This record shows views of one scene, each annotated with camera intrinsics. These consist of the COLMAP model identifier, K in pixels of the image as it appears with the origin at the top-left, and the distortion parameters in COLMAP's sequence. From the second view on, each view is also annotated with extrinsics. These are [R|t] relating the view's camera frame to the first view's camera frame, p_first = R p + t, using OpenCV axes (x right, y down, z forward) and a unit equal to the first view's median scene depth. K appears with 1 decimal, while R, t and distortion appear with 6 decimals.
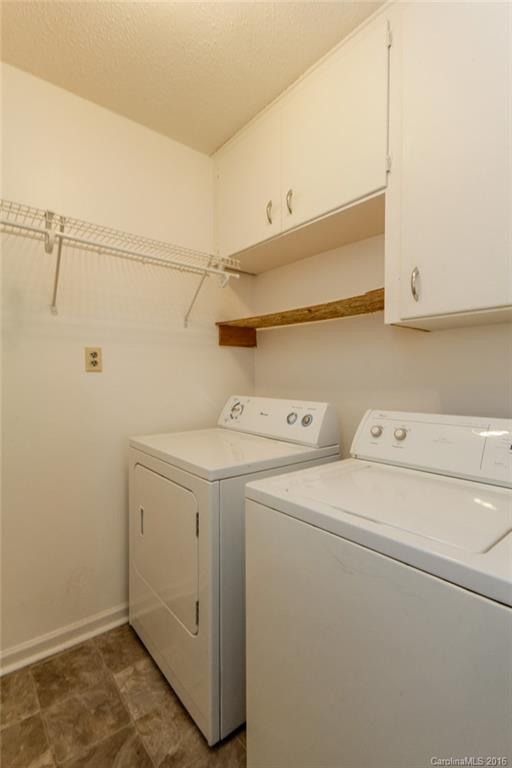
lens RADIAL K [[352.1, 0, 254.9], [0, 352.1, 381.7], [0, 0, 1]] dist [-0.013271, 0.001390]
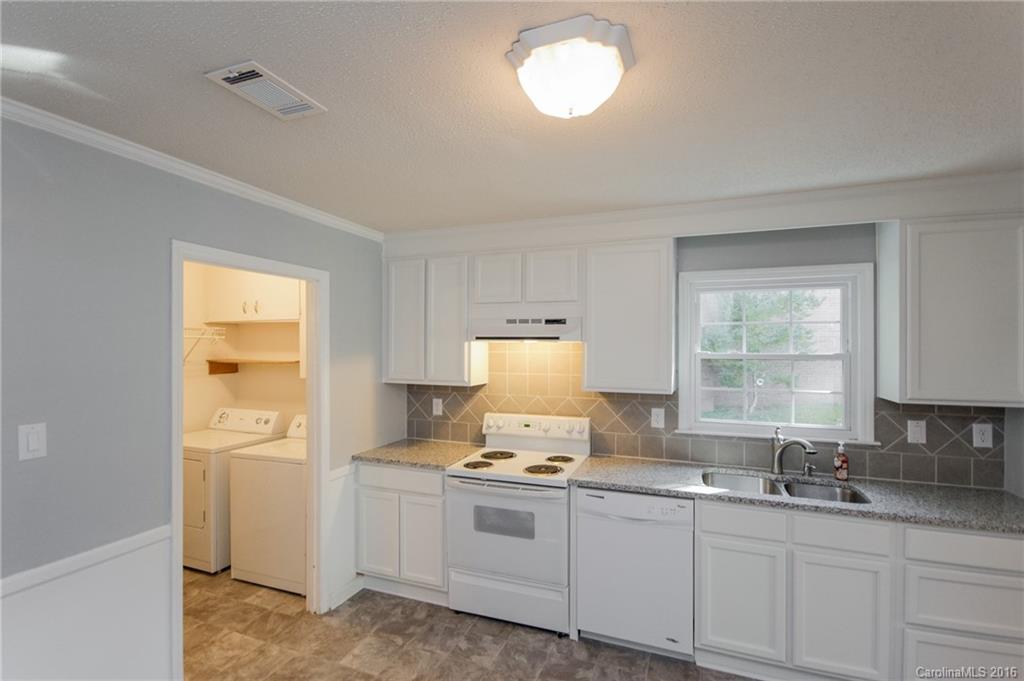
lens RADIAL K [[469.5, 0, 512.2], [0, 469.5, 348.7], [0, 0, 1]] dist [-0.013271, 0.001390]
pose [[0.867082, -0.002013, 0.498161, 0.037626], [0.007735, 0.999926, -0.009422, -0.247690], [-0.498105, 0.012023, 0.867033, -1.844248]]
